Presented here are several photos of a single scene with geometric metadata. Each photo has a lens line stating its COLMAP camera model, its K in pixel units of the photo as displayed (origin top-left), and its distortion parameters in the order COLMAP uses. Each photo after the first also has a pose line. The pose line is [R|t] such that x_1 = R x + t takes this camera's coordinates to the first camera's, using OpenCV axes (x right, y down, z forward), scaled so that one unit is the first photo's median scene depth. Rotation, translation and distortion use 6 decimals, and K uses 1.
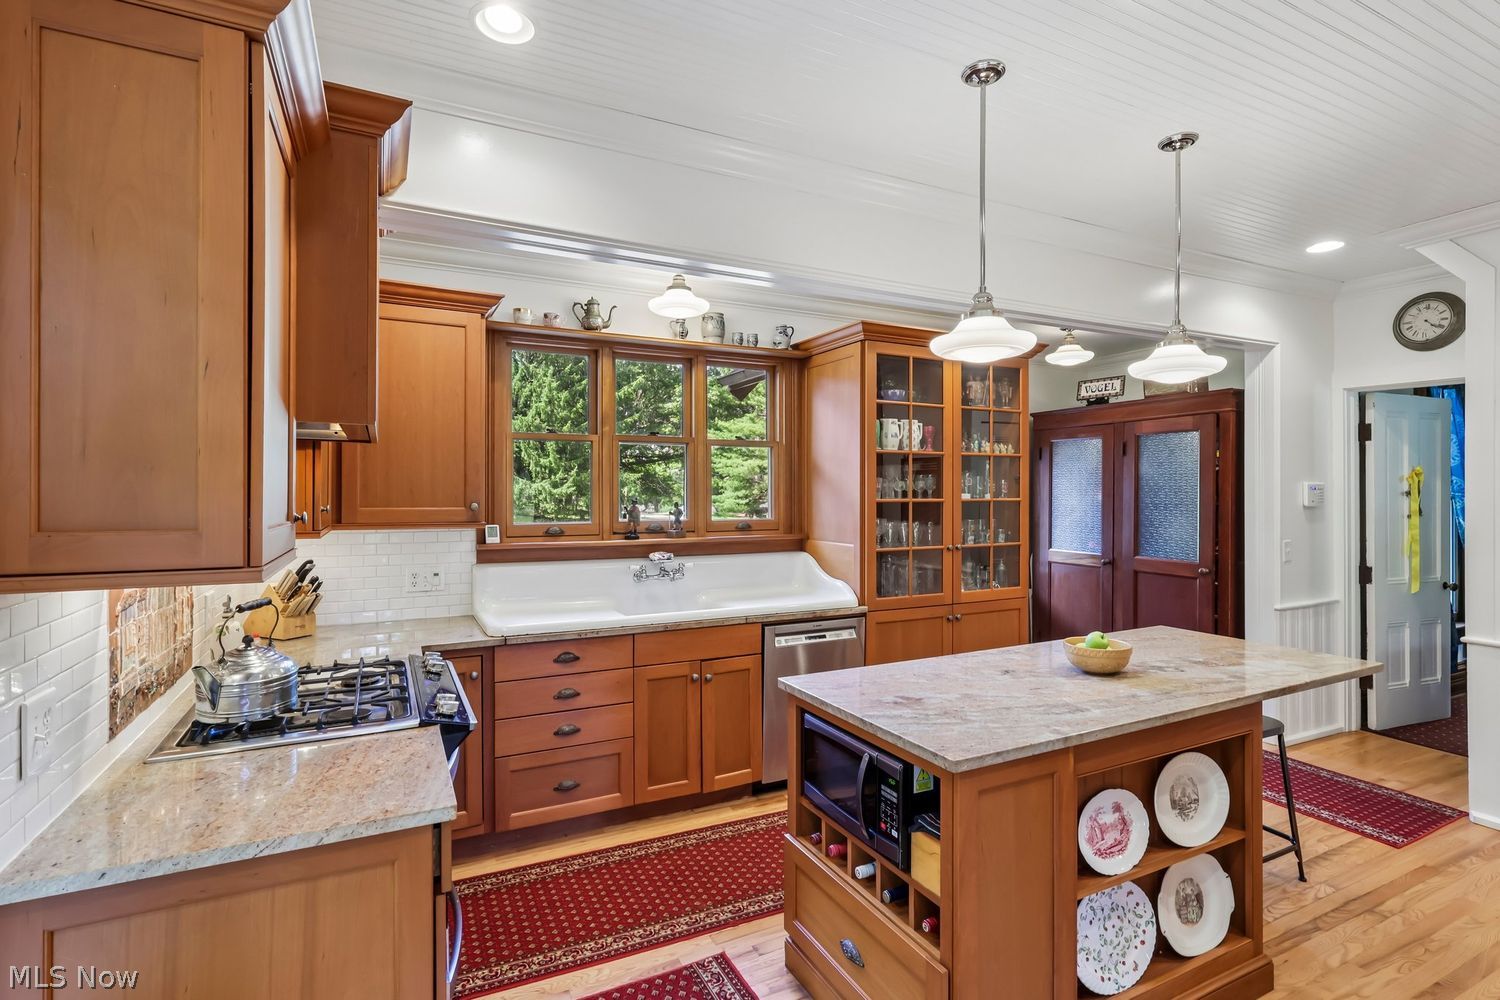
lens RADIAL K [[718.7, 0, 735.7], [0, 718.7, 493.1], [0, 0, 1]] dist [-0.003981, 0.001384]
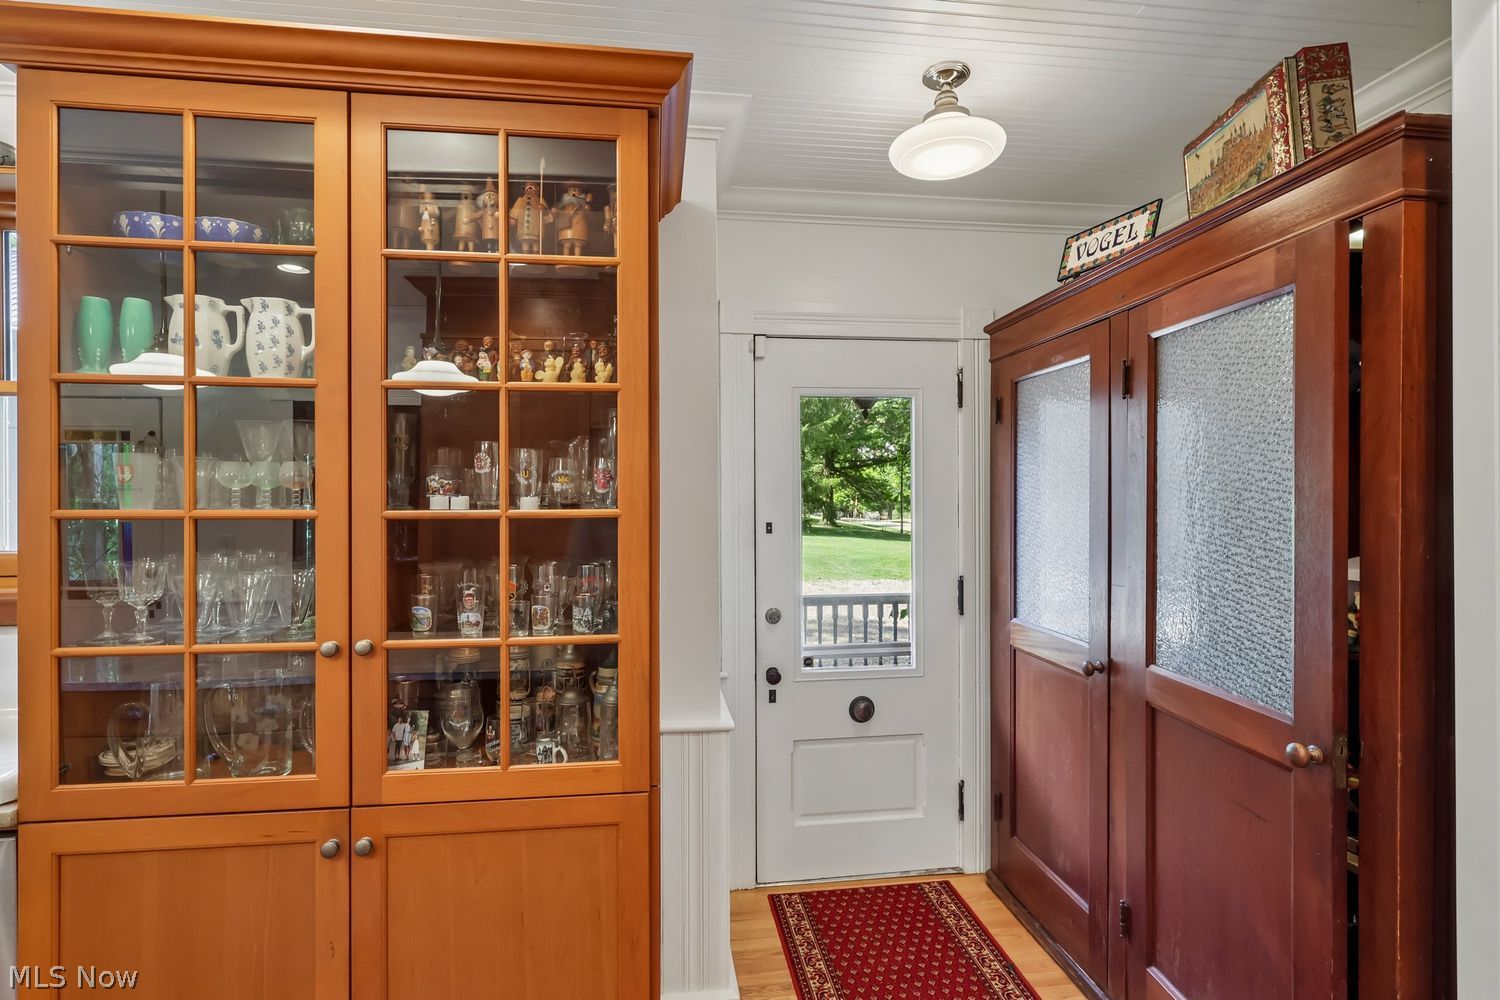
lens RADIAL K [[718.7, 0, 747.6], [0, 718.7, 501.2], [0, 0, 1]] dist [-0.003981, 0.001384]
pose [[0.945916, 0.000310, -0.324411, 0.439896], [0.000638, 0.999996, 0.002818, 0.001696], [0.324411, -0.002873, 0.945912, 0.532524]]
